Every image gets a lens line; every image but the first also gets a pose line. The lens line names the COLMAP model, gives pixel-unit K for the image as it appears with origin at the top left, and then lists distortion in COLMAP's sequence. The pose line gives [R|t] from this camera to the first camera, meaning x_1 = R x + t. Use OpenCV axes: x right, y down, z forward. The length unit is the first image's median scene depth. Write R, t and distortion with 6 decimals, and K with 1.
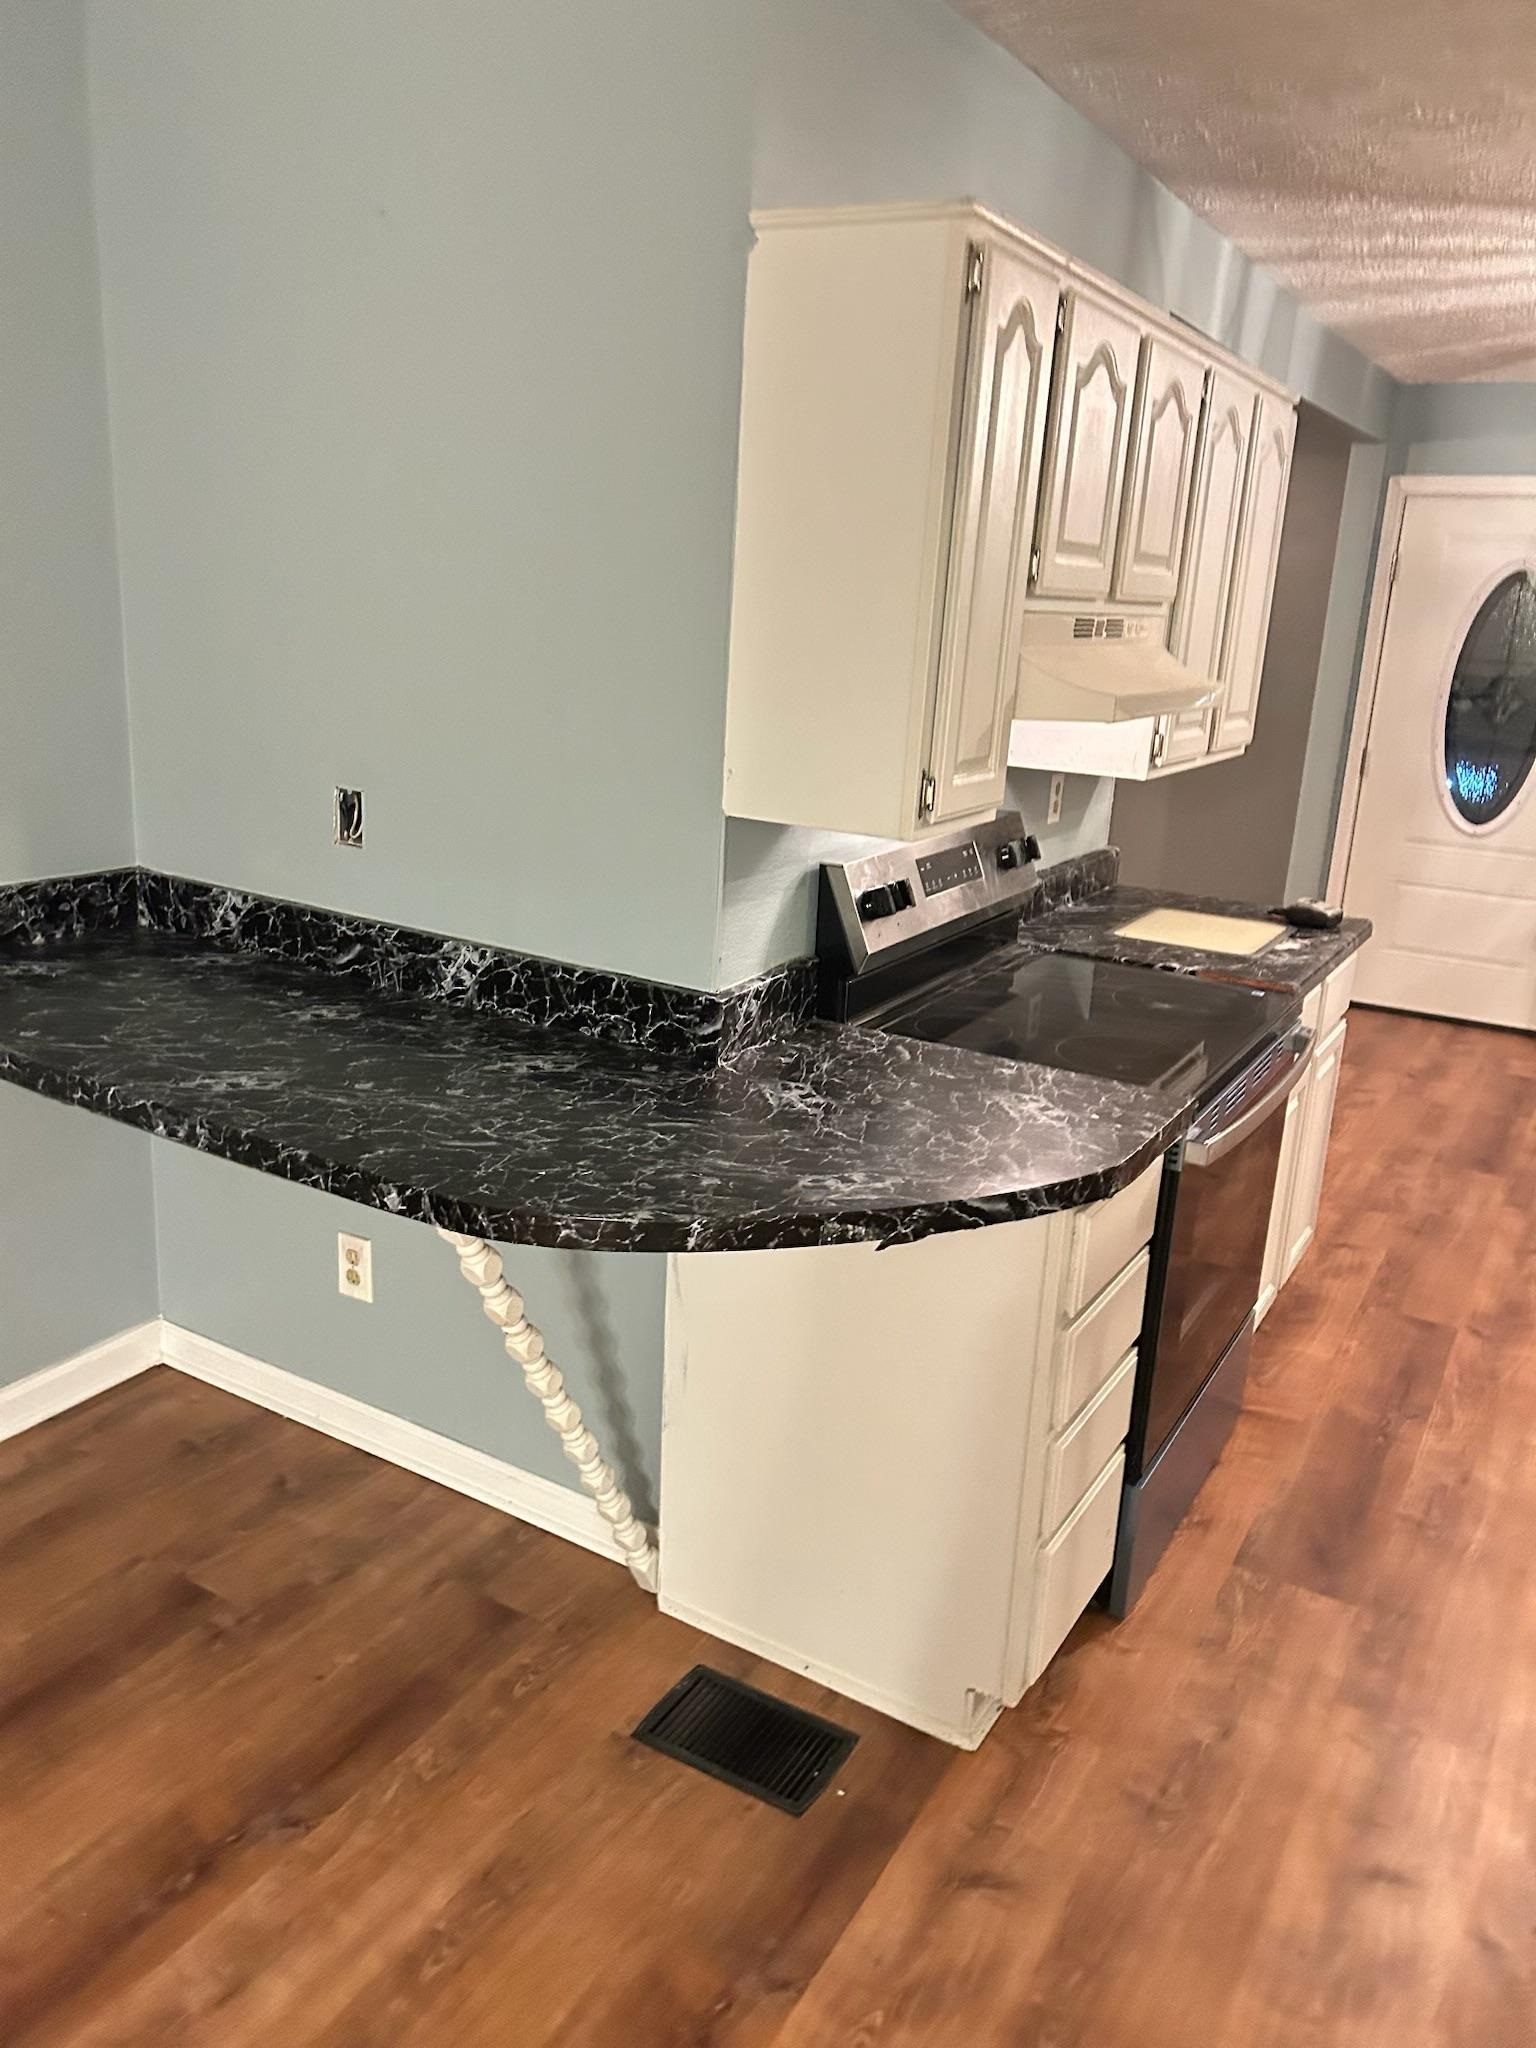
lens RADIAL K [[1523.6, 0, 775.6], [0, 1523.6, 1007.6], [0, 0, 1]] dist [0.072962, -0.090441]
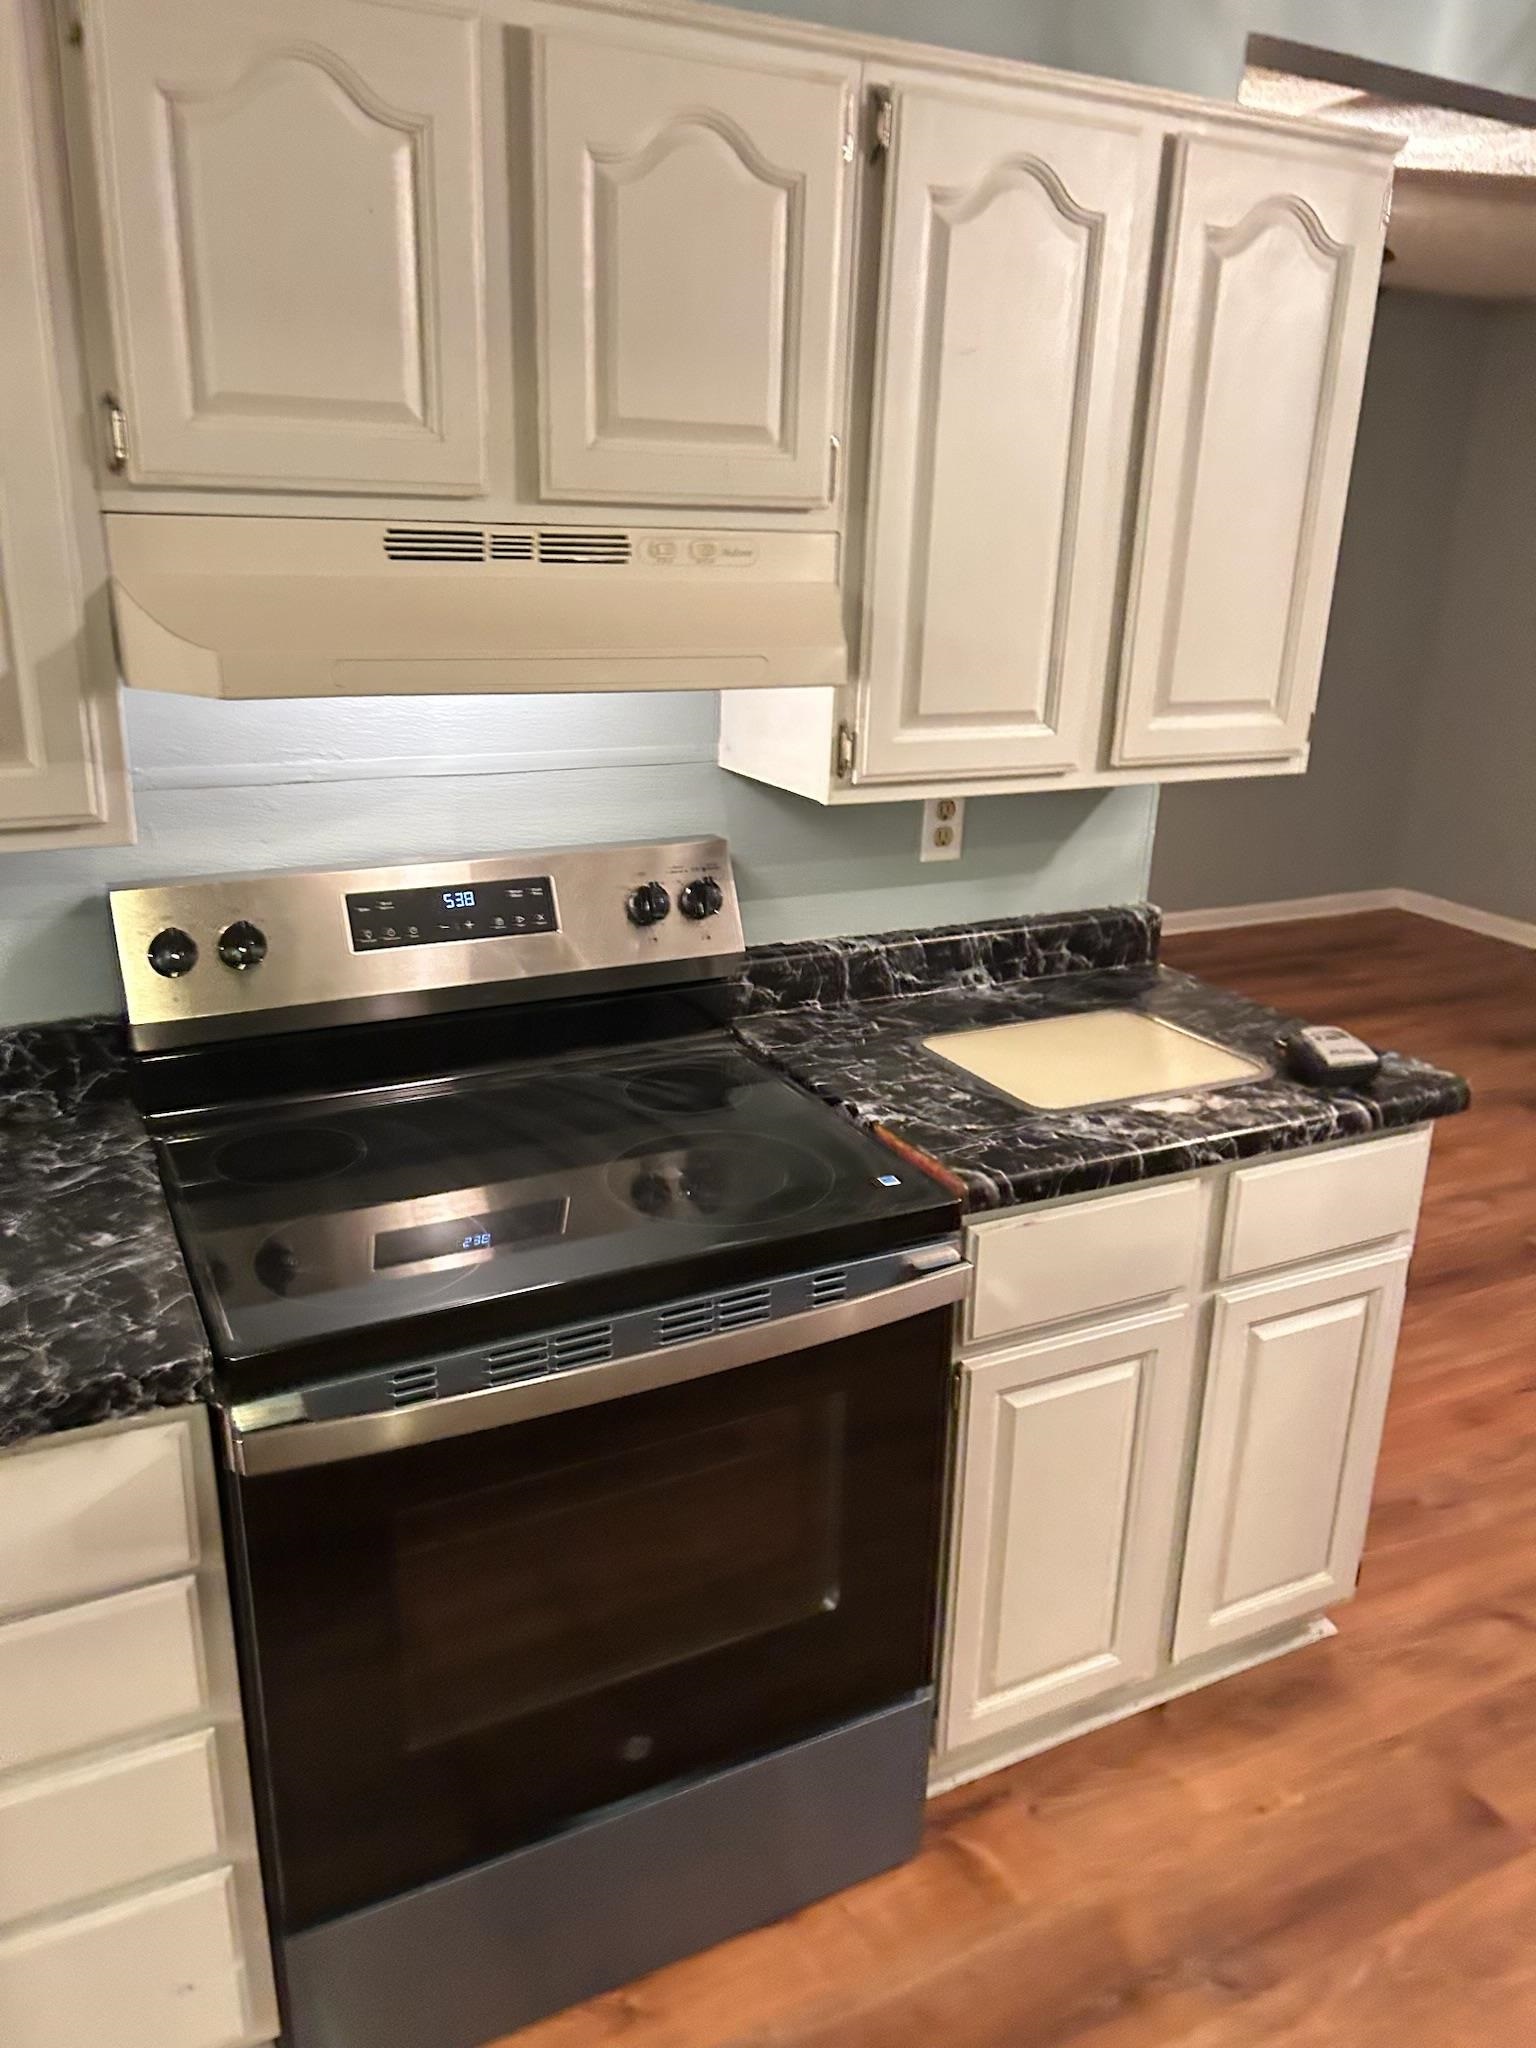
lens RADIAL K [[1527.1, 0, 758.8], [0, 1527.1, 1031.2], [0, 0, 1]] dist [0.080312, -0.101312]
pose [[0.838564, 0.146061, -0.524858, 0.533940], [-0.128959, 0.989229, 0.069251, -0.094011], [0.529320, 0.009614, 0.848368, 0.448927]]
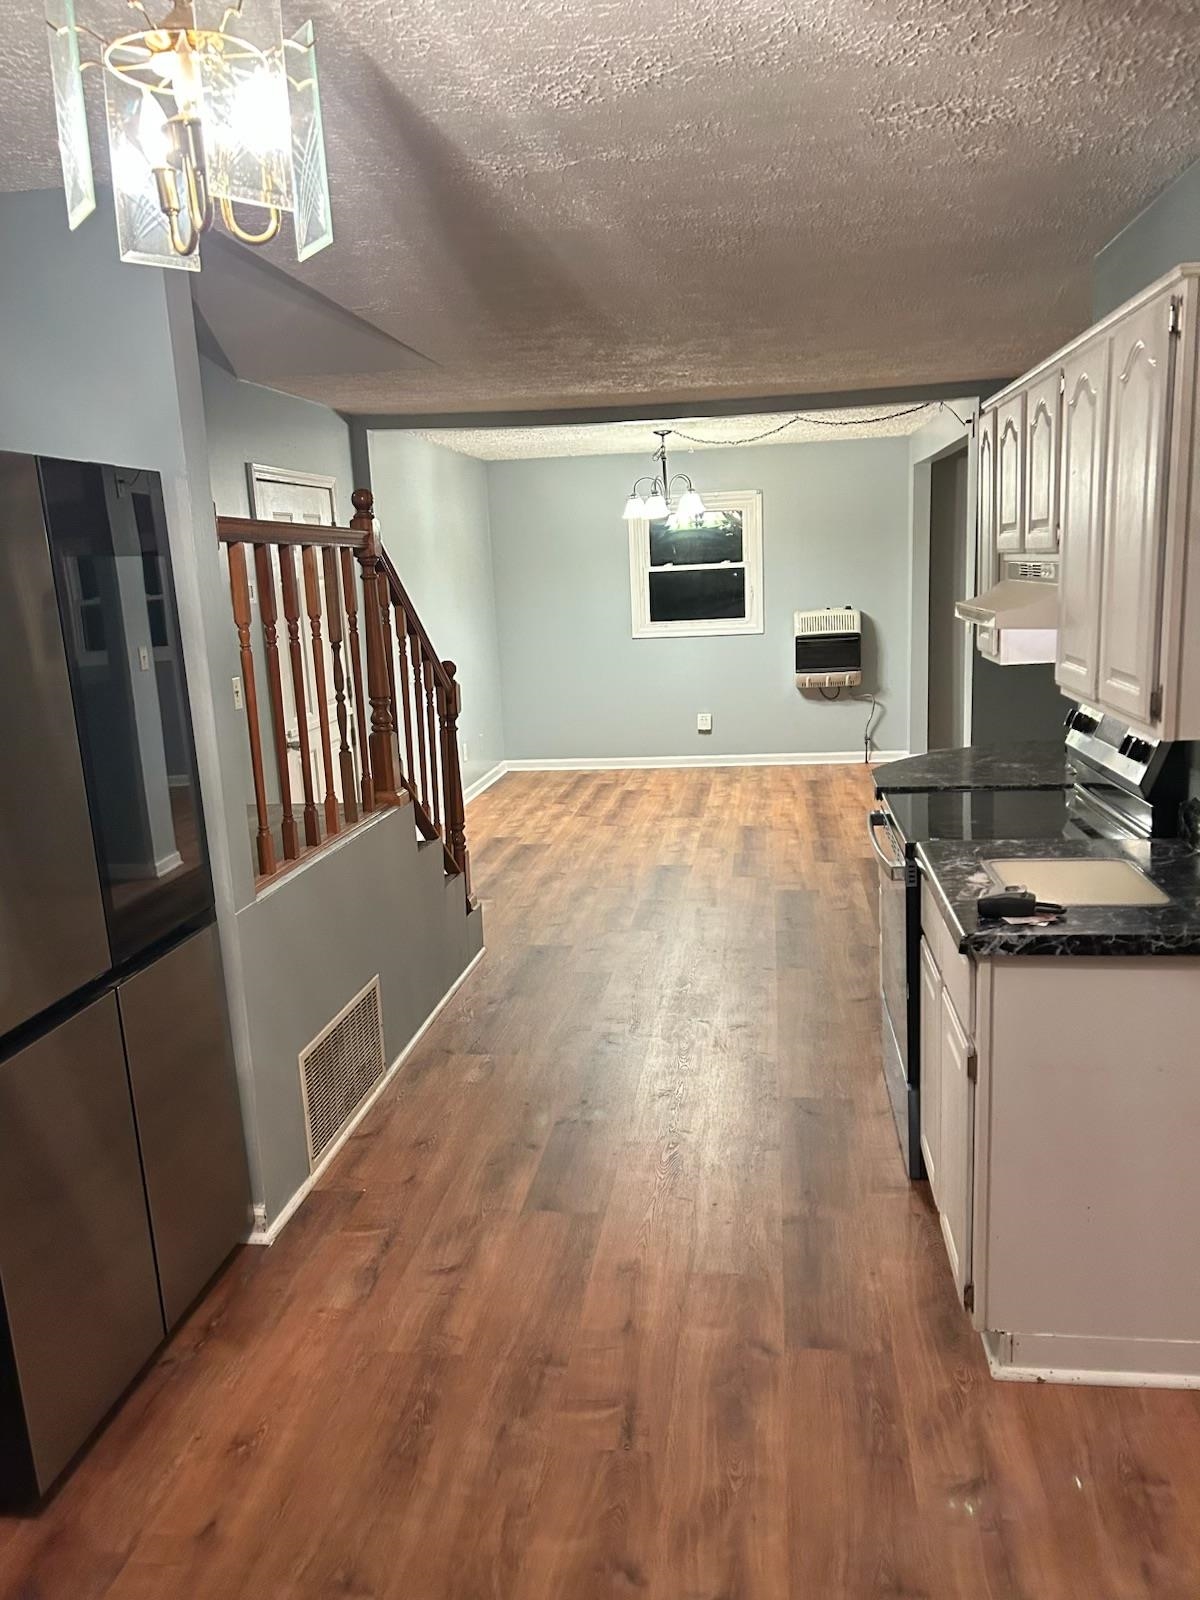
lens RADIAL K [[1198.7, 0, 608.2], [0, 1198.7, 807.1], [0, 0, 1]] dist [0.007471, -0.001354]
pose [[-0.922499, 0.061314, -0.381098, 0.910055], [-0.108725, 0.906054, 0.408955, -0.403710], [0.370370, 0.418696, -0.829168, 1.635673]]
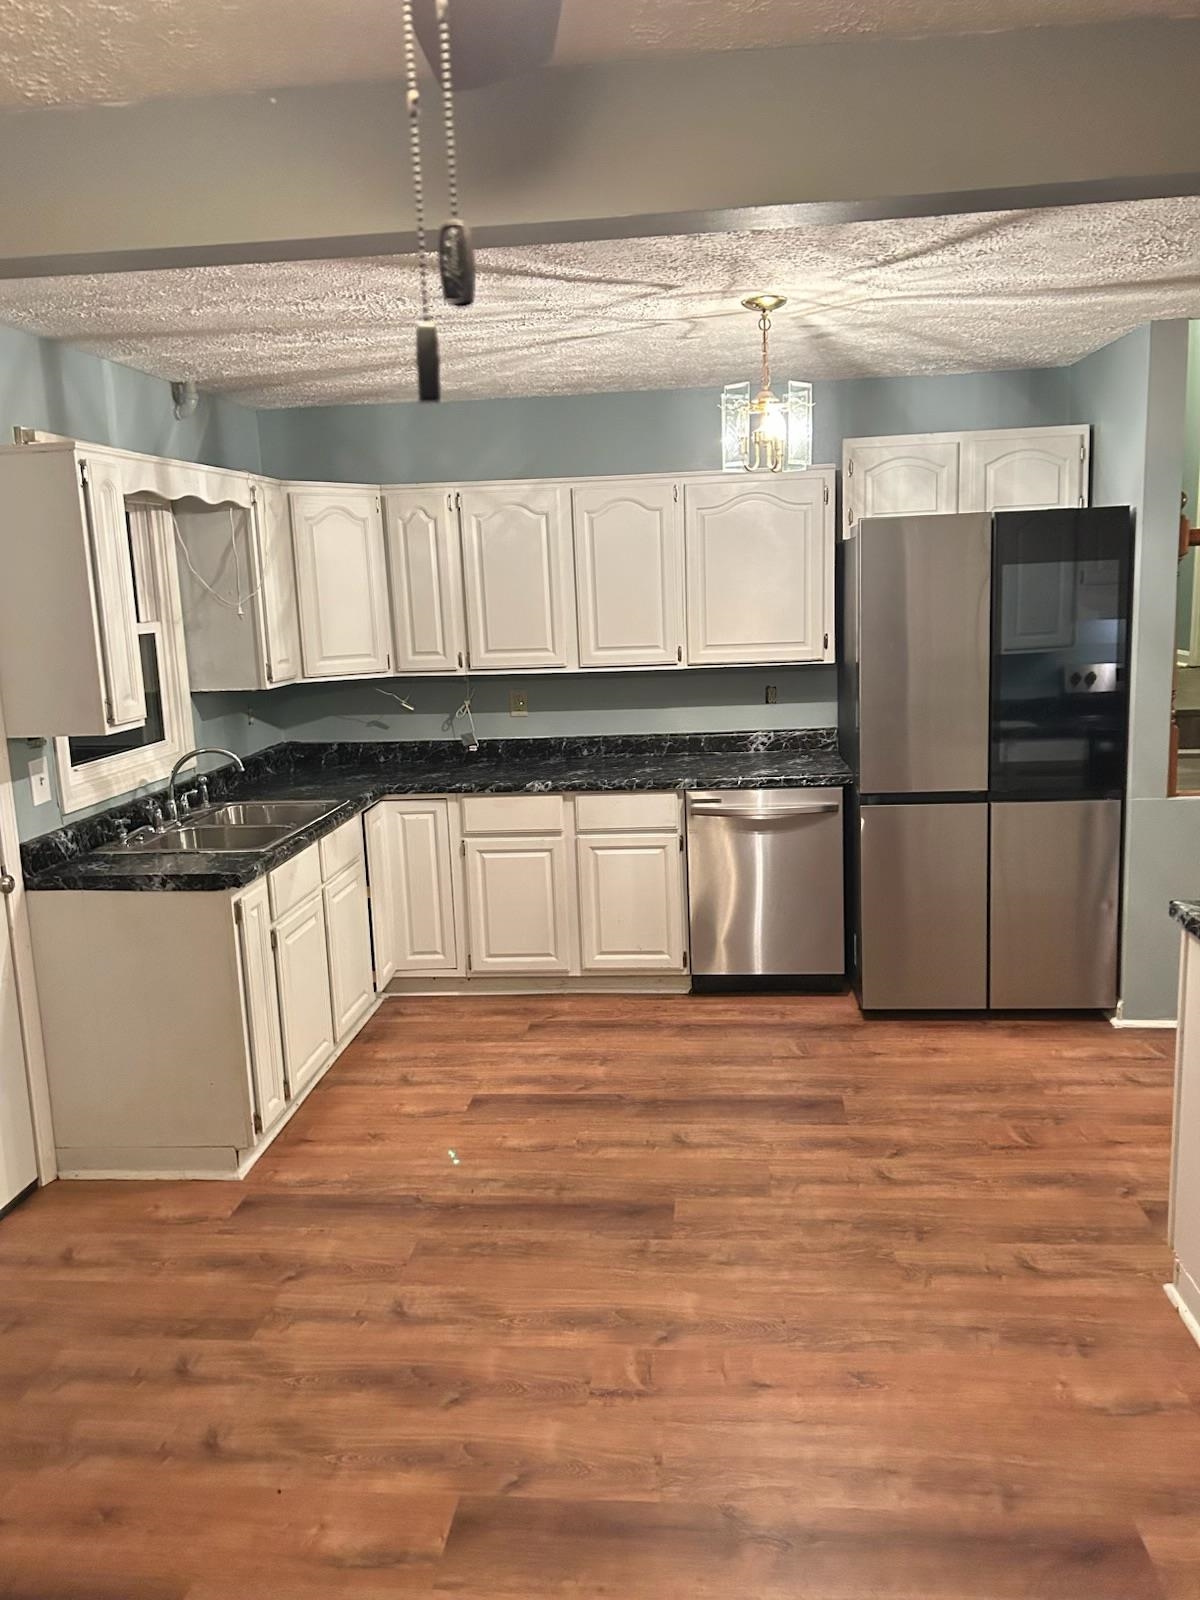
lens RADIAL K [[1190.3, 0, 605.9], [0, 1190.3, 787.2], [0, 0, 1]] dist [0.072962, -0.090441]
pose [[-0.413865, -0.189997, 0.890290, -0.147021], [0.259260, 0.912878, 0.315338, -0.522862], [-0.872640, 0.361324, -0.328550, 1.769896]]
